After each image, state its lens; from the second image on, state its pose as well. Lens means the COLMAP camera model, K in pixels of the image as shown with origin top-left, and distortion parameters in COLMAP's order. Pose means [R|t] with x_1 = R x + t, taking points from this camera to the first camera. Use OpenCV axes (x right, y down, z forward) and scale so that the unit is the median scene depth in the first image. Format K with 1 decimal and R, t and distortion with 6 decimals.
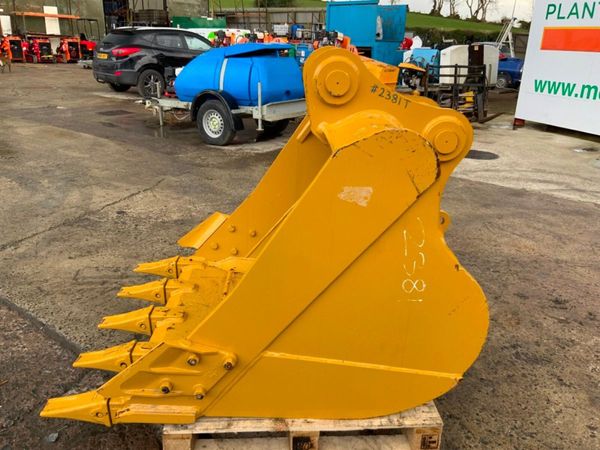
lens RADIAL K [[501.2, 0, 303.8], [0, 501.2, 225.3], [0, 0, 1]] dist [0.030956, -0.068842]
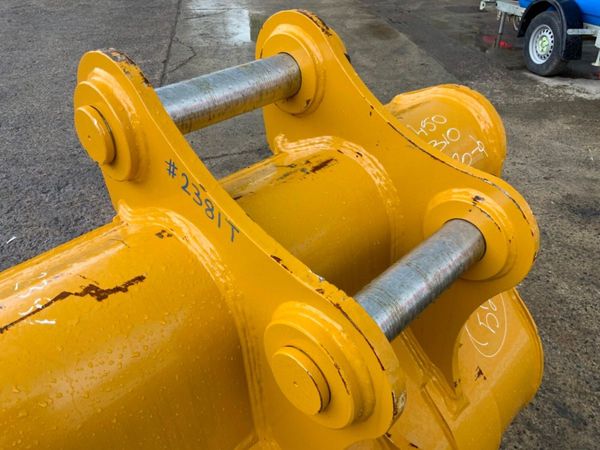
lens RADIAL K [[501.2, 0, 304.8], [0, 501.2, 224.6], [0, 0, 1]] dist [0.030956, -0.068842]
pose [[0.708464, 0.358984, -0.607627, 0.101085], [-0.220867, 0.930499, 0.292215, -0.081528], [0.670296, -0.072819, 0.738512, 0.174559]]
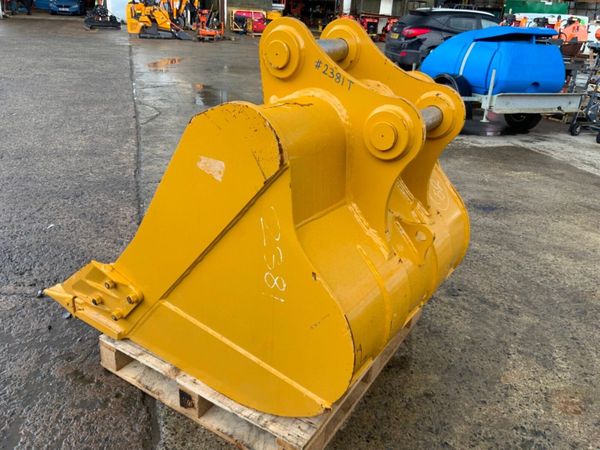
lens RADIAL K [[501.2, 0, 306.5], [0, 501.2, 223.5], [0, 0, 1]] dist [0.030956, -0.068842]
pose [[0.811360, 0.244256, -0.531068, 0.148712], [-0.231295, 0.968516, 0.092084, -0.016248], [0.536840, 0.048120, 0.842311, 0.053366]]
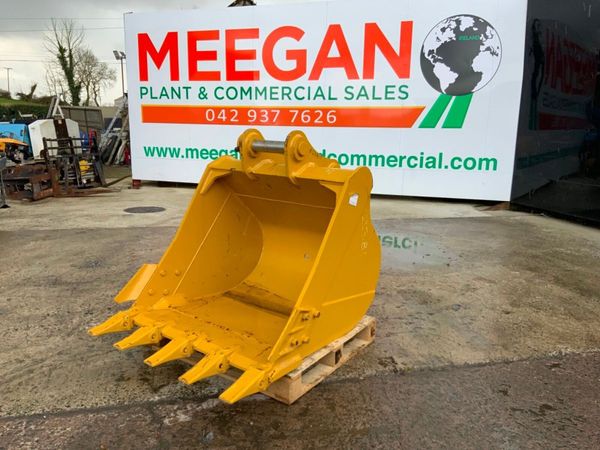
lens RADIAL K [[501.2, 0, 303.7], [0, 501.2, 225.1], [0, 0, 1]] dist [0.030956, -0.068842]
pose [[0.617283, -0.175552, 0.766905, -0.290342], [0.273528, 0.961864, 0.000017, -0.004267], [-0.737661, 0.209760, 0.641760, -0.020484]]
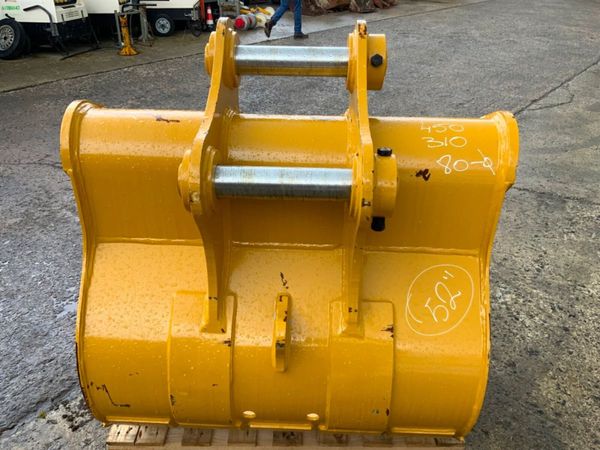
lens RADIAL K [[501.2, 0, 296.5], [0, 501.2, 228.4], [0, 0, 1]] dist [0.030956, -0.068842]
pose [[-0.073884, 0.467953, -0.880659, 0.201362], [-0.356109, 0.812474, 0.461598, -0.107701], [0.931519, 0.347716, 0.106613, 0.248444]]
